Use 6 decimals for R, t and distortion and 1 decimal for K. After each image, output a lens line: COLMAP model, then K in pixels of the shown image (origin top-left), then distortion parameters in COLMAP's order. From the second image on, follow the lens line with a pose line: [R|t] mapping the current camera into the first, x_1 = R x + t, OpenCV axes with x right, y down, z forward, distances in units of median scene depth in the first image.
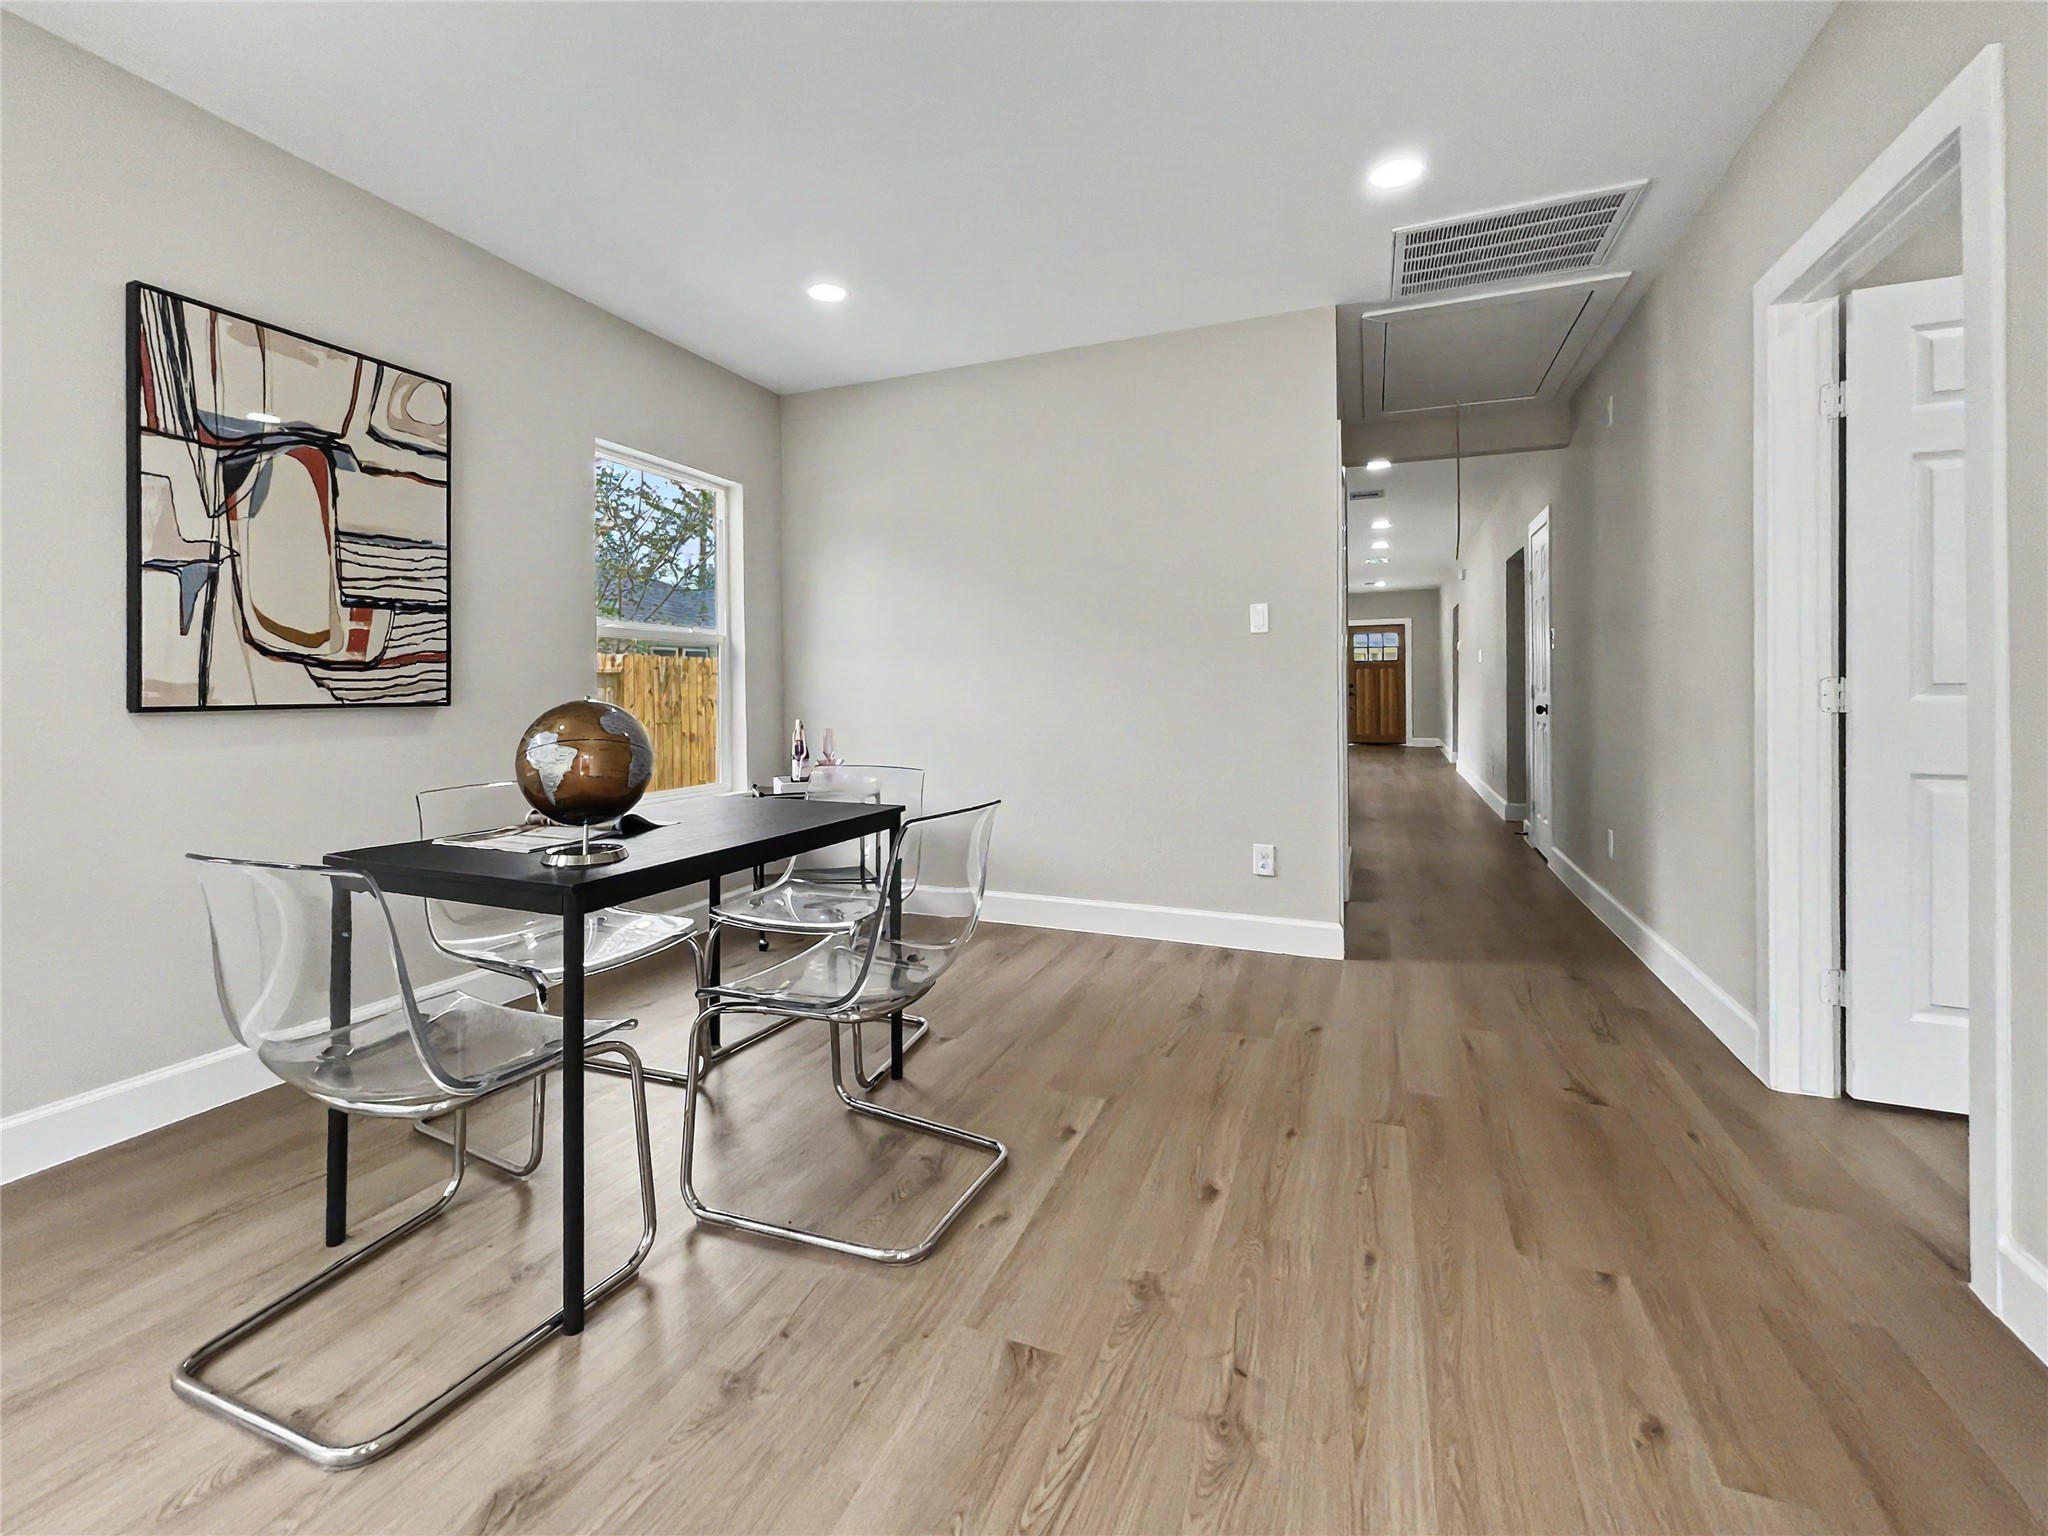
lens RADIAL K [[898.2, 0, 1005.0], [0, 898.2, 694.4], [0, 0, 1]] dist [-0.017385, 0.002282]
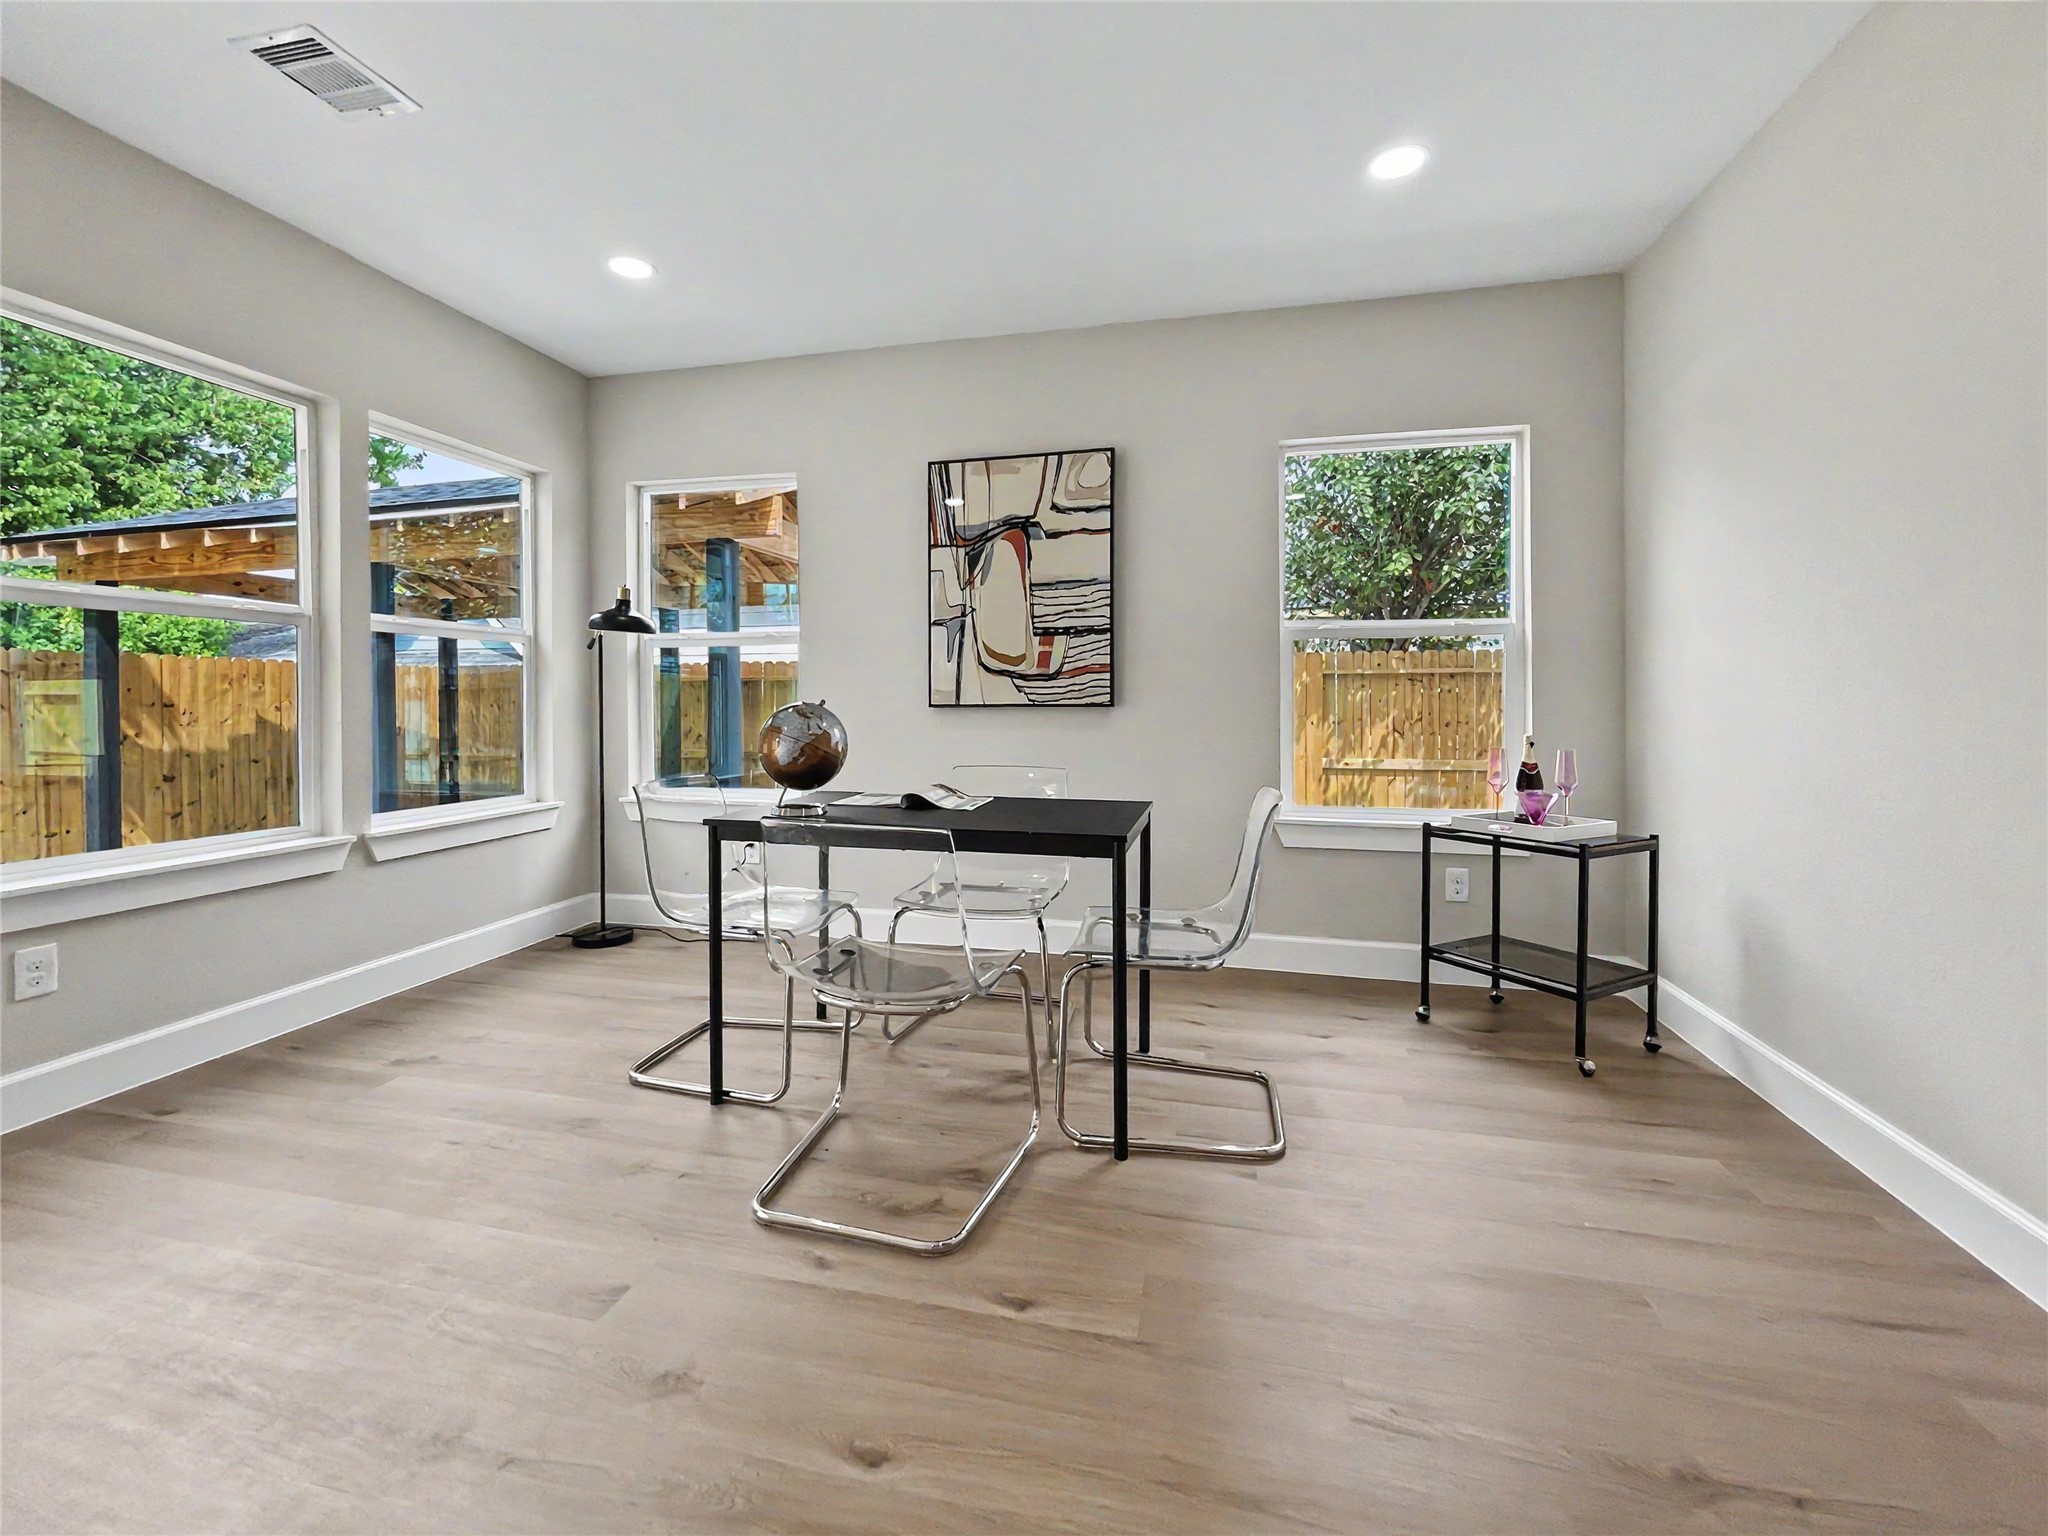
lens RADIAL K [[898.2, 0, 1013.0], [0, 898.2, 708.5], [0, 0, 1]] dist [-0.017385, 0.002282]
pose [[0.126644, 0.016407, -0.991813, 0.722525], [0.000891, 0.999861, 0.016654, -0.007185], [0.991948, -0.002993, 0.126612, 0.832899]]
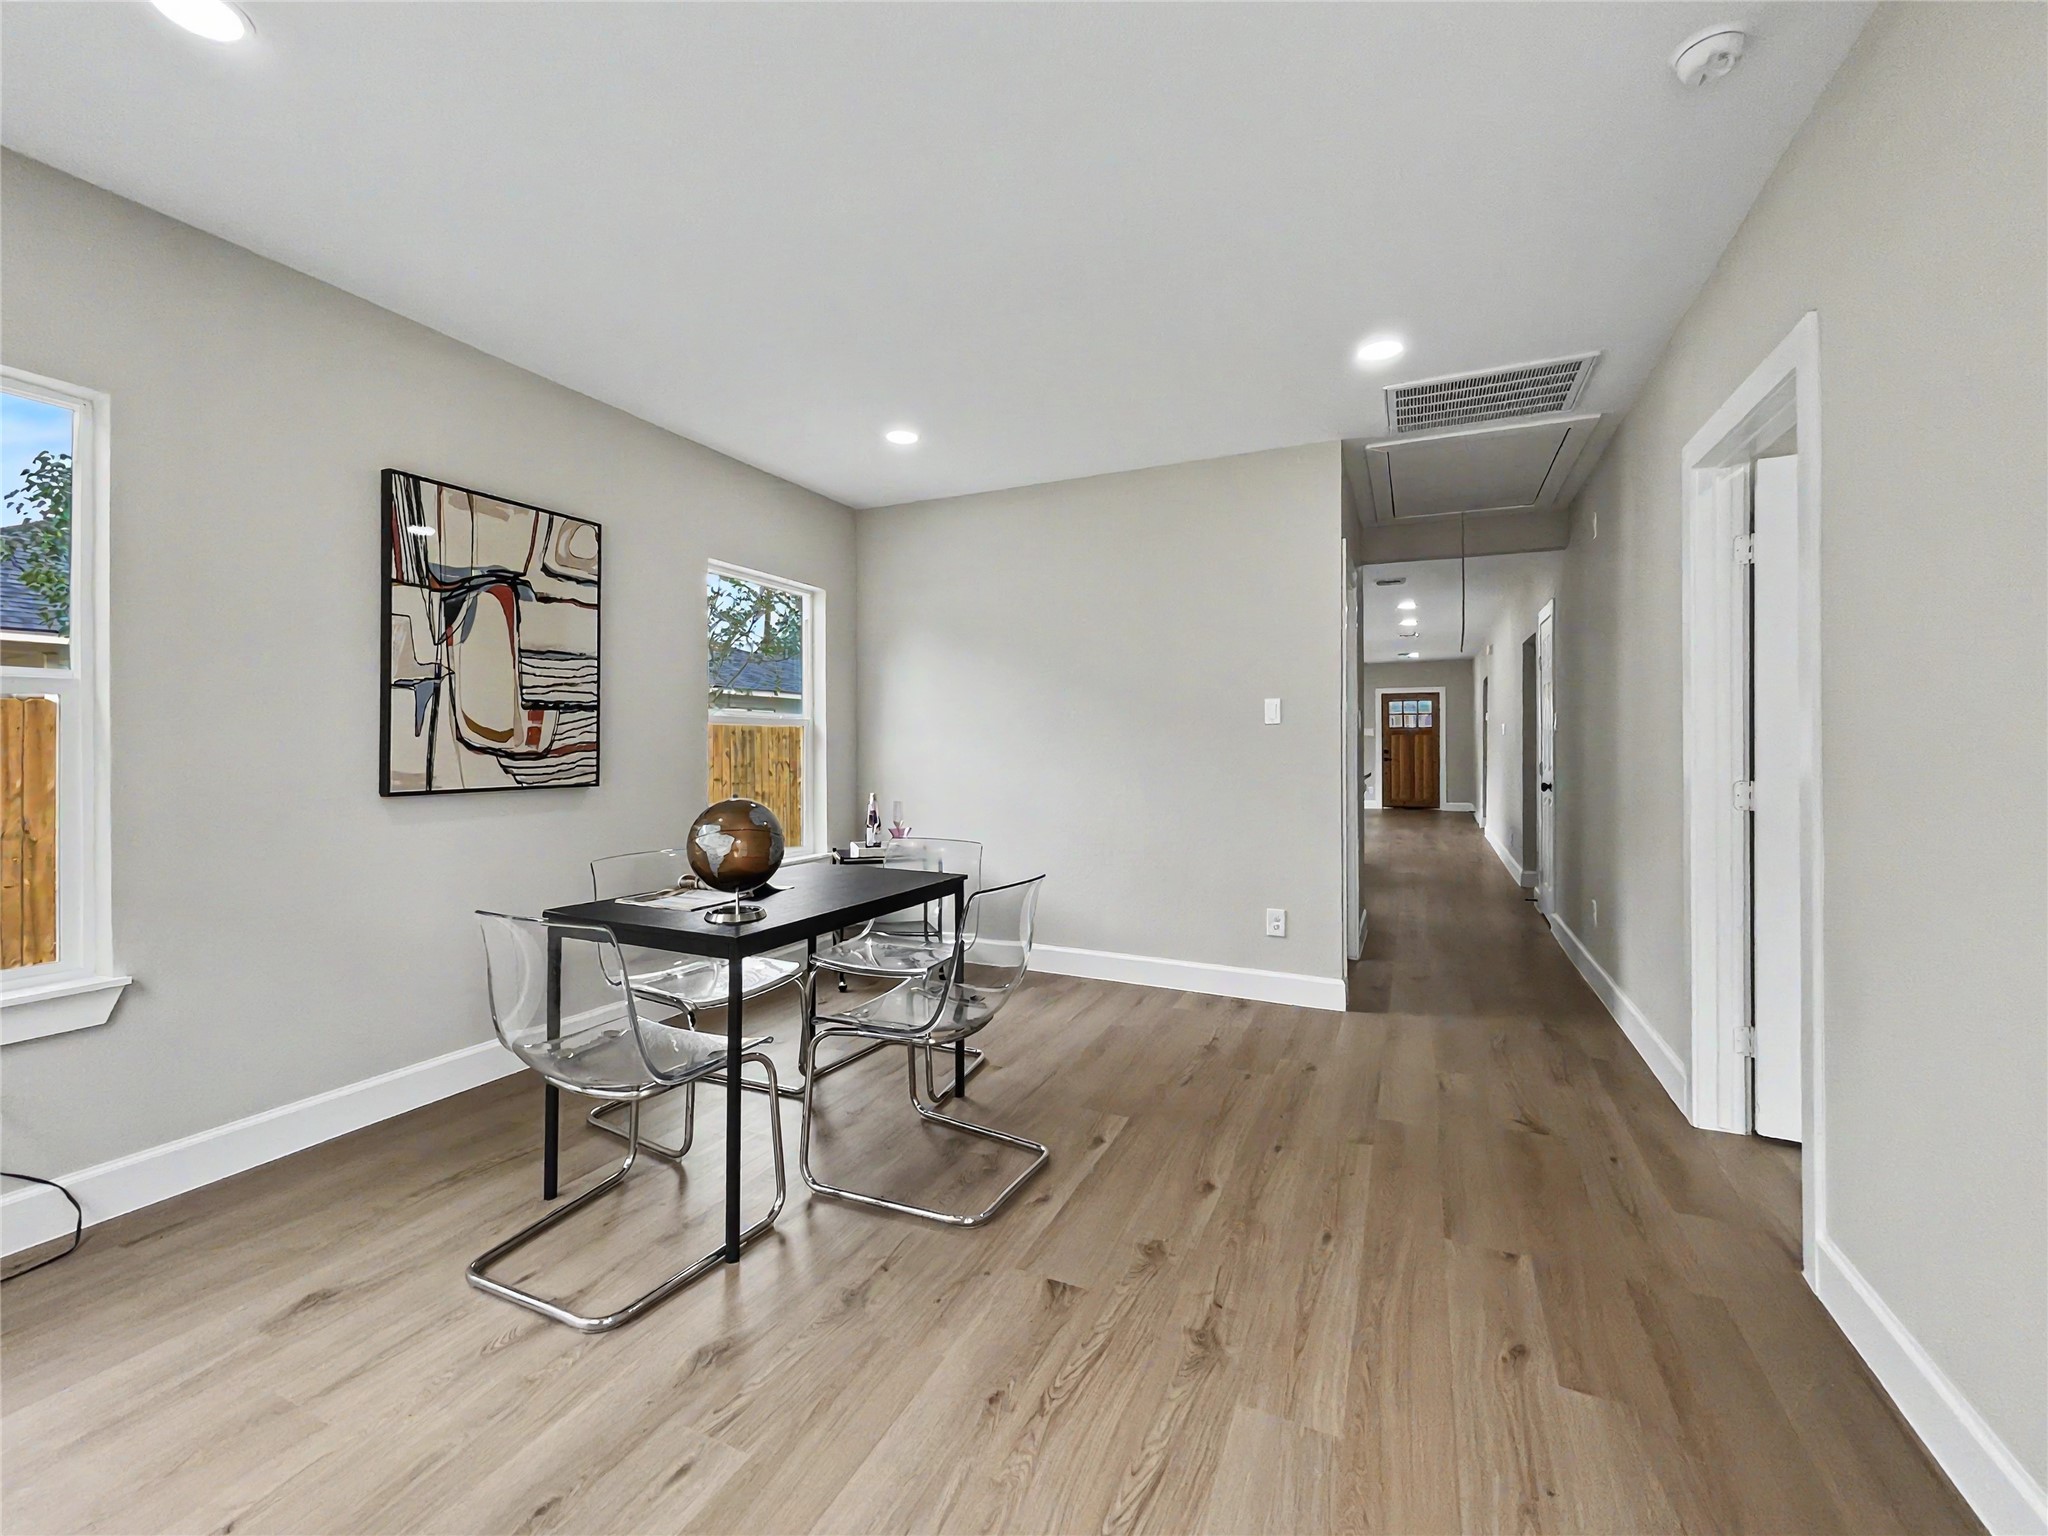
lens RADIAL K [[898.2, 0, 1001.9], [0, 898.2, 735.8], [0, 0, 1]] dist [-0.017385, 0.002282]
pose [[0.998429, 0.007216, -0.055571, 0.002418], [-0.007801, 0.999916, -0.010331, -0.056620], [0.055491, 0.010748, 0.998401, -0.239012]]
